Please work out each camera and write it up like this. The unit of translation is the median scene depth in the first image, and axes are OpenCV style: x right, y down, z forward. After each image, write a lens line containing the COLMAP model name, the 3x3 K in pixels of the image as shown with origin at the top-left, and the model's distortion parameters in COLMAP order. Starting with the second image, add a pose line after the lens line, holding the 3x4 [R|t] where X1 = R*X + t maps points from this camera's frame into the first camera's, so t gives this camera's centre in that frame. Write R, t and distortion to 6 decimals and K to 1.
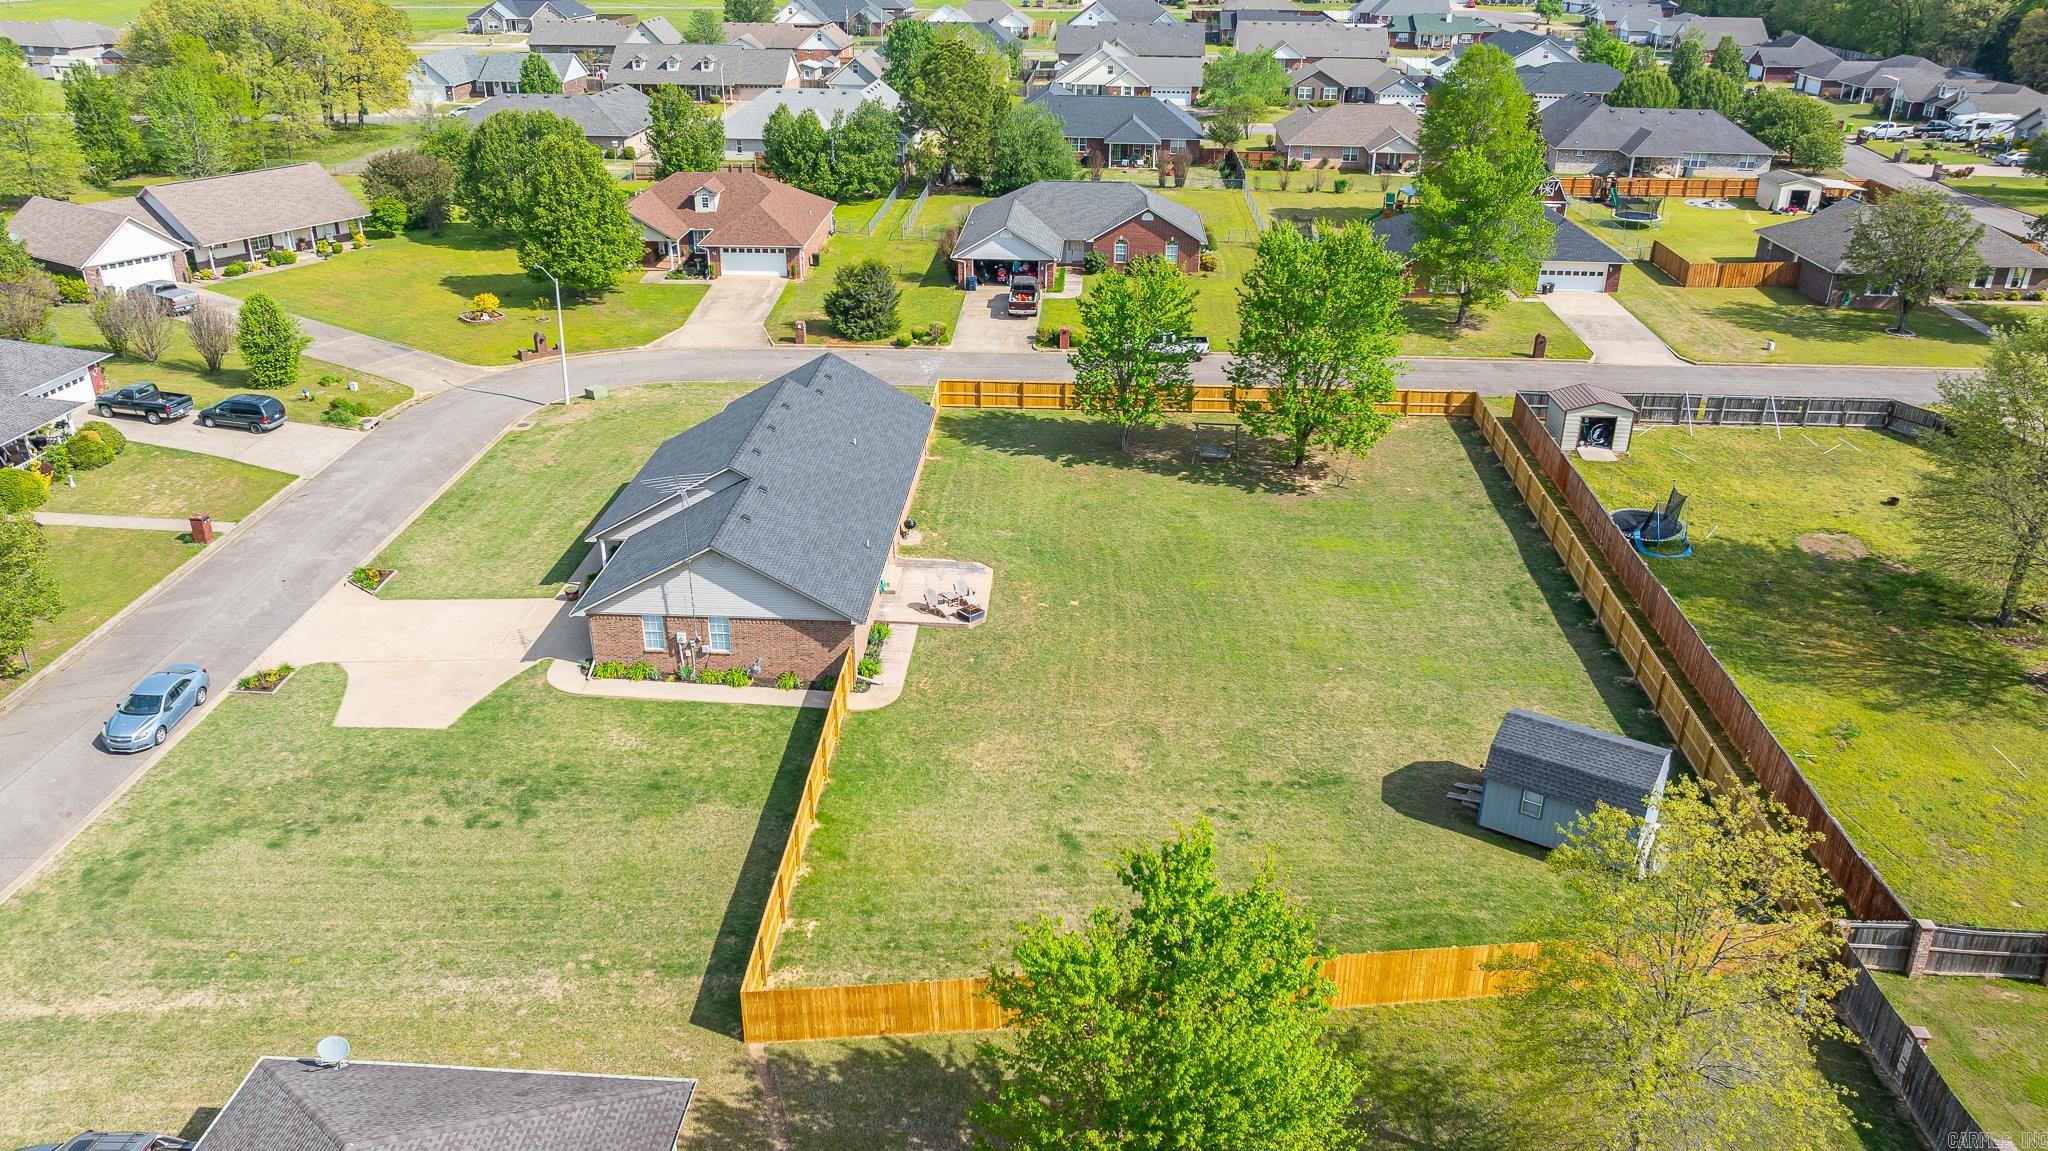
lens RADIAL K [[1458.9, 0, 1036.9], [0, 1458.9, 564.2], [0, 0, 1]] dist [-0.013999, -0.004166]
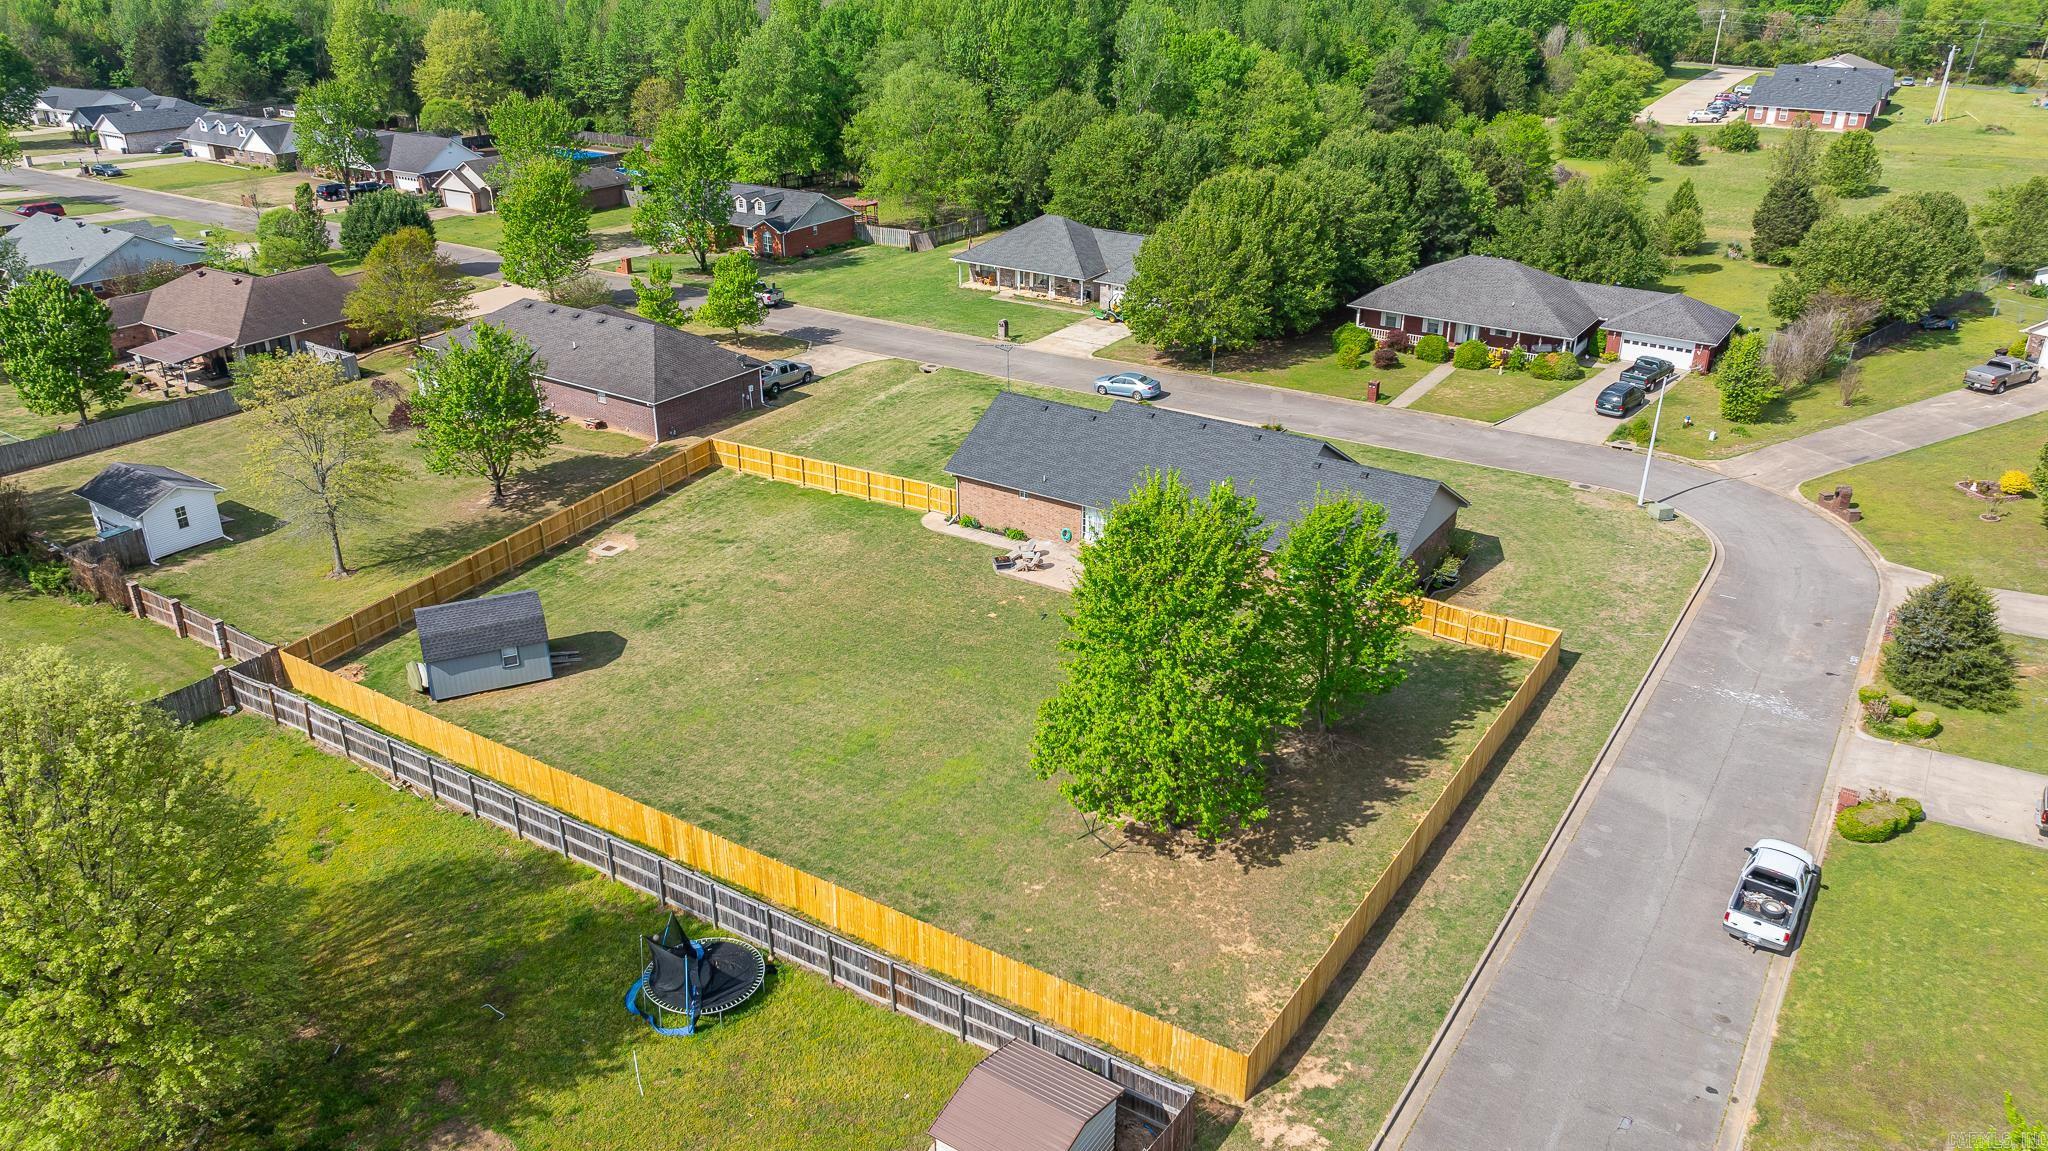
lens RADIAL K [[1458.9, 0, 1036.9], [0, 1458.9, 564.2], [0, 0, 1]] dist [-0.013999, -0.004166]
pose [[-0.510523, 0.343328, -0.788348, 0.672666], [-0.366581, 0.742432, 0.560725, -0.491732], [0.777808, 0.575256, -0.253171, 1.002695]]
